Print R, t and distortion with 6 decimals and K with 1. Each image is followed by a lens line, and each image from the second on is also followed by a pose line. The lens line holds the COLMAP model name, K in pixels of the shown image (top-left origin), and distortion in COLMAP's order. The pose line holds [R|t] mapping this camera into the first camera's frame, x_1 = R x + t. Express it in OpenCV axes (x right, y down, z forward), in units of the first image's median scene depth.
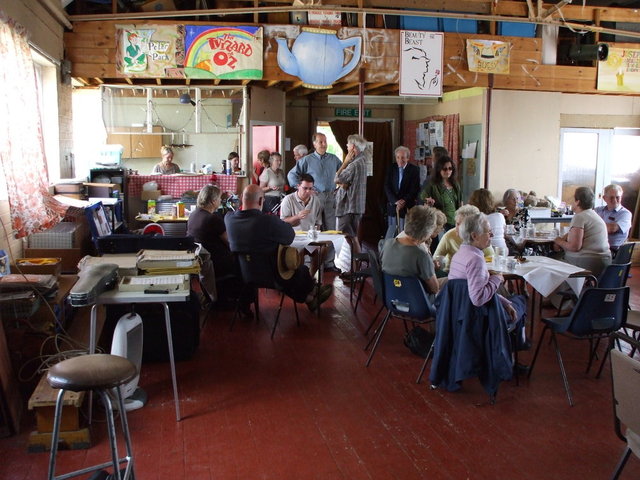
lens RADIAL K [[646.6, 0, 318.6], [0, 646.6, 241.4], [0, 0, 1]] dist [-0.049176, 0.000000]
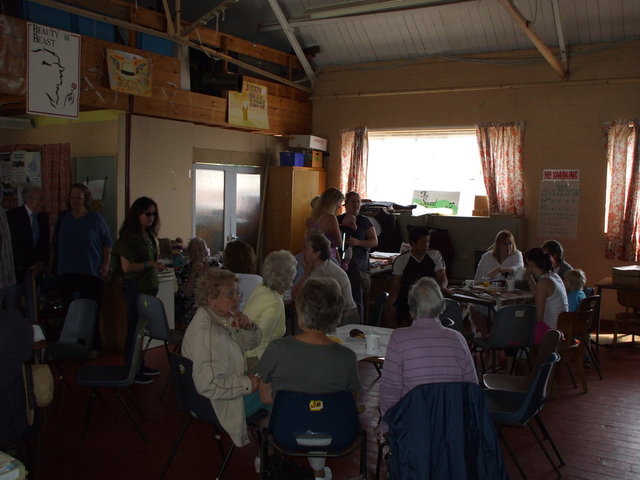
lens RADIAL K [[646.6, 0, 319.6], [0, 646.6, 236.7], [0, 0, 1]] dist [-0.049176, 0.000000]
pose [[0.657524, -0.059574, 0.751074, -0.191092], [0.103115, 0.994604, -0.011382, -0.051996], [-0.746344, 0.084931, 0.660119, 0.311760]]
